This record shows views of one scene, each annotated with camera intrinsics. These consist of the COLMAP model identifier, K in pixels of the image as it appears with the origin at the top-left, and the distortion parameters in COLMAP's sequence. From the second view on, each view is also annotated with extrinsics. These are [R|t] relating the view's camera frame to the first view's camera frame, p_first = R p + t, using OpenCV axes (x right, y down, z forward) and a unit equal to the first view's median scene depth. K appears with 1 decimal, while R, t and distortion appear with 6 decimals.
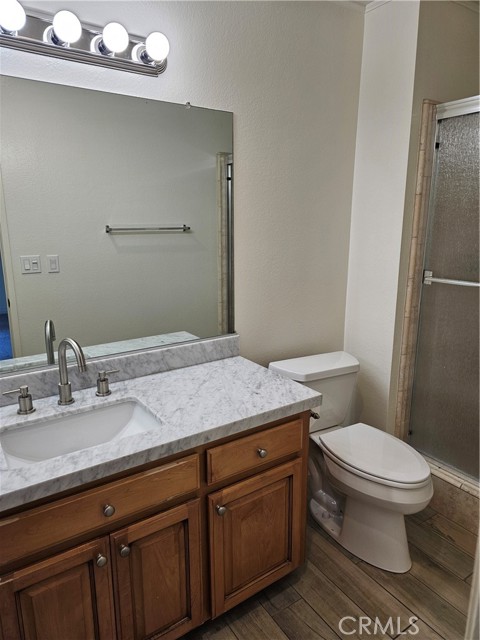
lens RADIAL K [[430.5, 0, 241.4], [0, 430.5, 320.7], [0, 0, 1]] dist [0.041001, -0.034806]
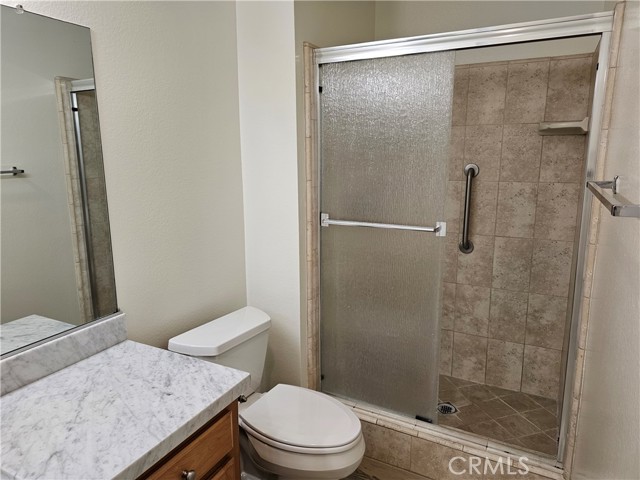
lens RADIAL K [[430.5, 0, 319.1], [0, 430.5, 235.6], [0, 0, 1]] dist [0.041001, -0.034806]
pose [[0.879147, -0.092548, 0.467478, -0.049466], [0.111145, 0.993728, -0.012290, -0.055654], [-0.463409, 0.062763, 0.883919, 0.141013]]
